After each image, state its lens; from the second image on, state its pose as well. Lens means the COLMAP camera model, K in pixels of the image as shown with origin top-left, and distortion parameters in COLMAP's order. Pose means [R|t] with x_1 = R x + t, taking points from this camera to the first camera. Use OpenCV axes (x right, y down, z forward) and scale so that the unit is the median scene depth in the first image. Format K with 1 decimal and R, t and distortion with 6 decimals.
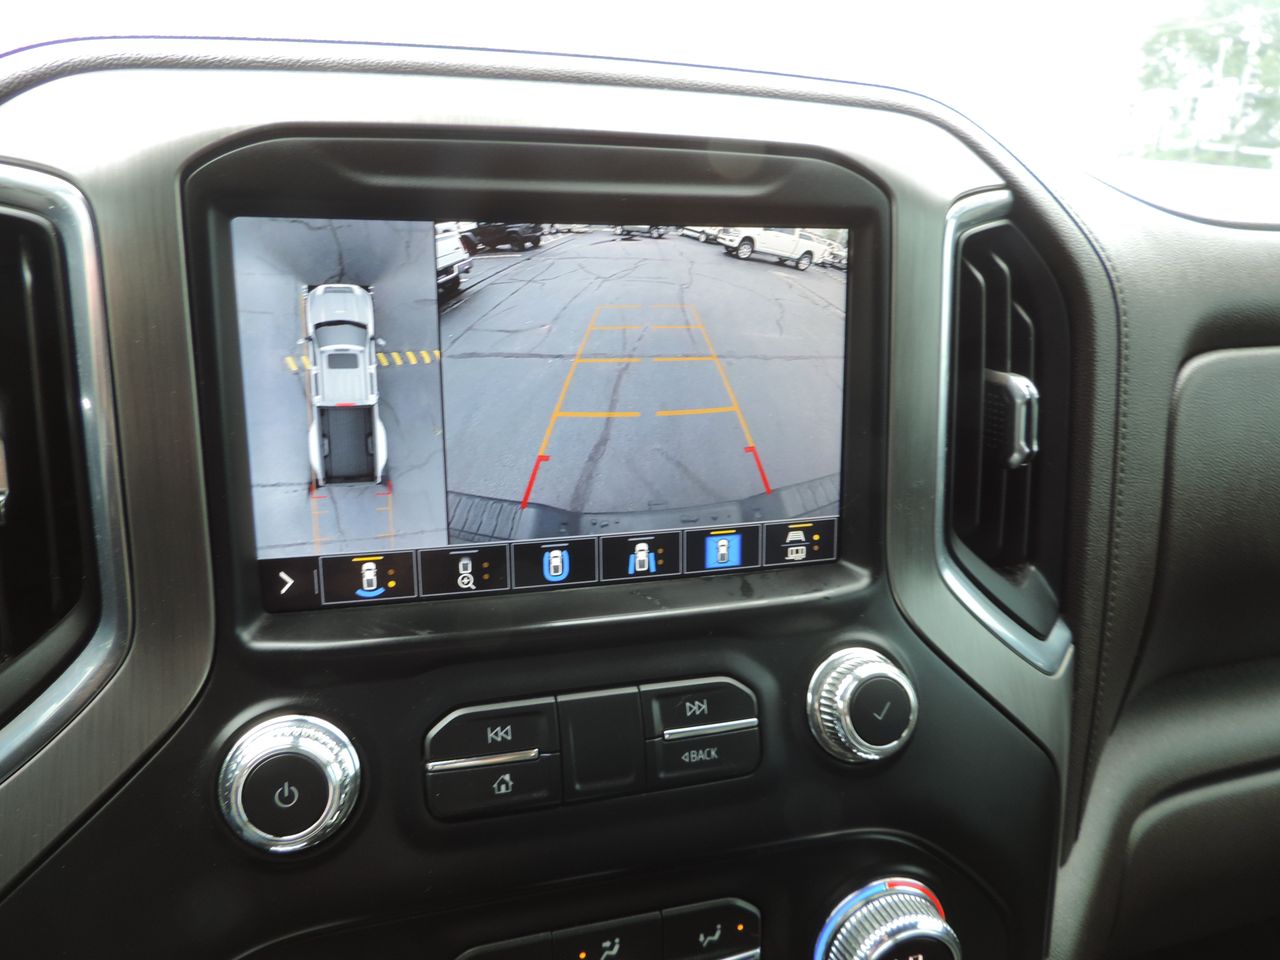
lens RADIAL K [[908.3, 0, 647.8], [0, 908.3, 478.7], [0, 0, 1]] dist [-0.030553, 0.013231]
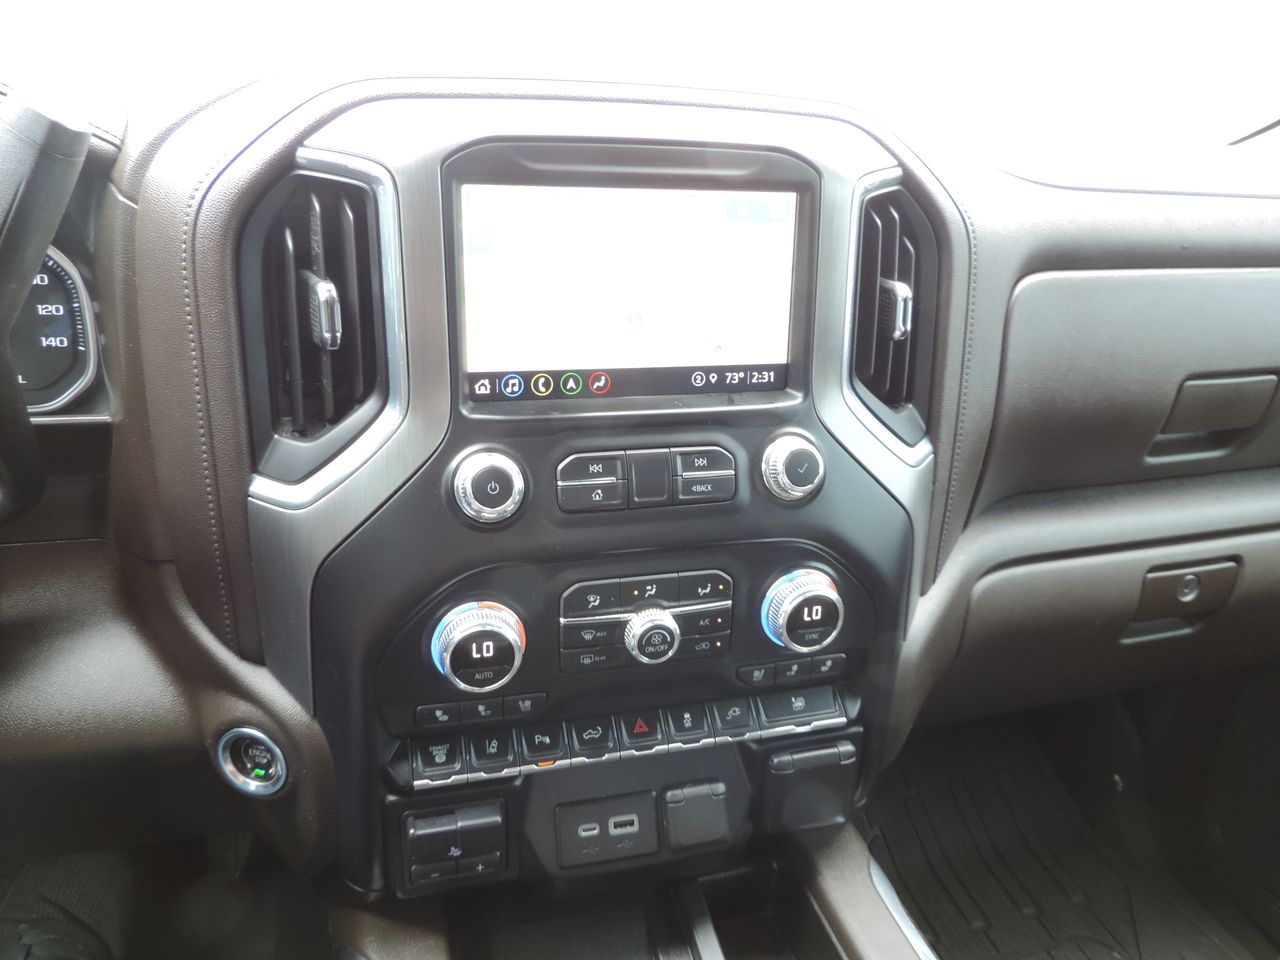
lens RADIAL K [[908.3, 0, 634.5], [0, 908.3, 476.0], [0, 0, 1]] dist [-0.030553, 0.013231]
pose [[0.999679, 0.024562, -0.006214, -0.064456], [-0.023904, 0.995657, 0.089978, 0.114046], [0.008397, -0.089800, 0.995924, -0.782909]]
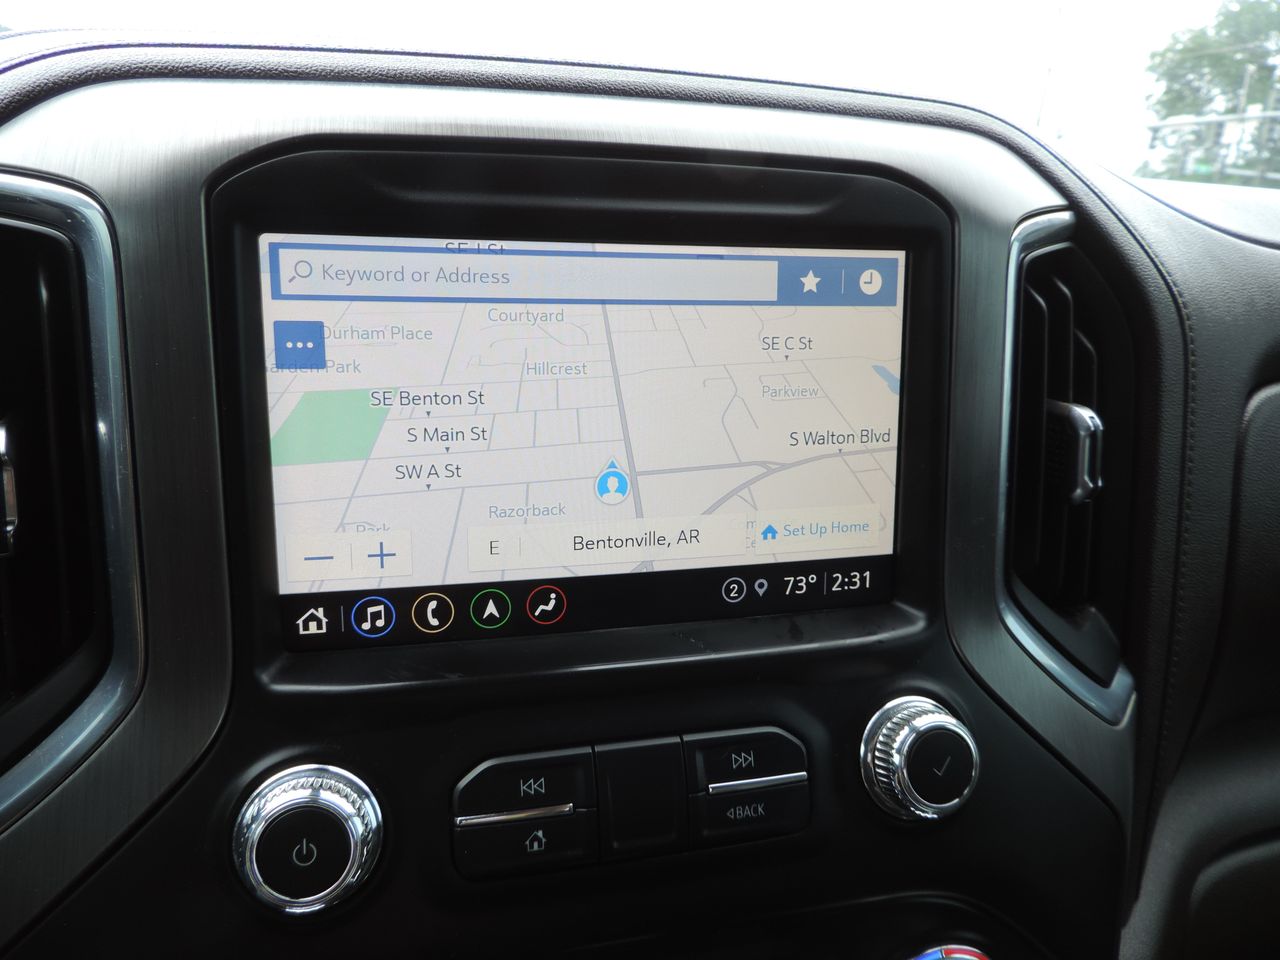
lens RADIAL K [[908.3, 0, 646.7], [0, 908.3, 477.9], [0, 0, 1]] dist [-0.030553, 0.013231]
pose [[0.999724, 0.011397, -0.020550, -0.027804], [-0.011864, 0.999670, -0.022793, -0.014291], [0.020284, 0.023031, 0.999529, 0.057899]]
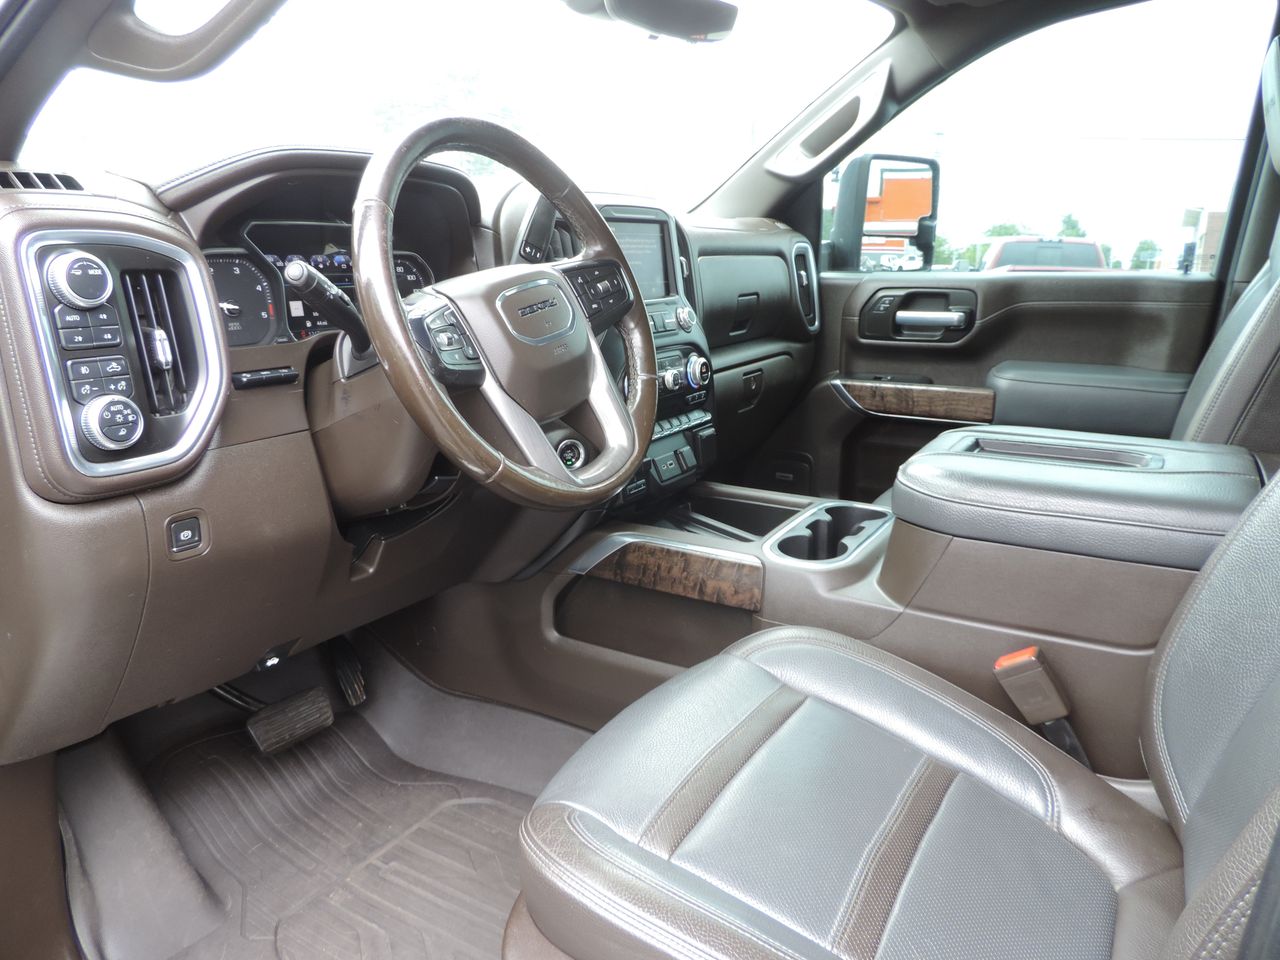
lens RADIAL K [[908.3, 0, 619.3], [0, 908.3, 505.5], [0, 0, 1]] dist [-0.030553, 0.013231]
pose [[0.755012, -0.202522, 0.623652, -3.478088], [0.217397, 0.974626, 0.053309, 0.926768], [-0.618624, 0.095331, 0.779882, -2.667577]]
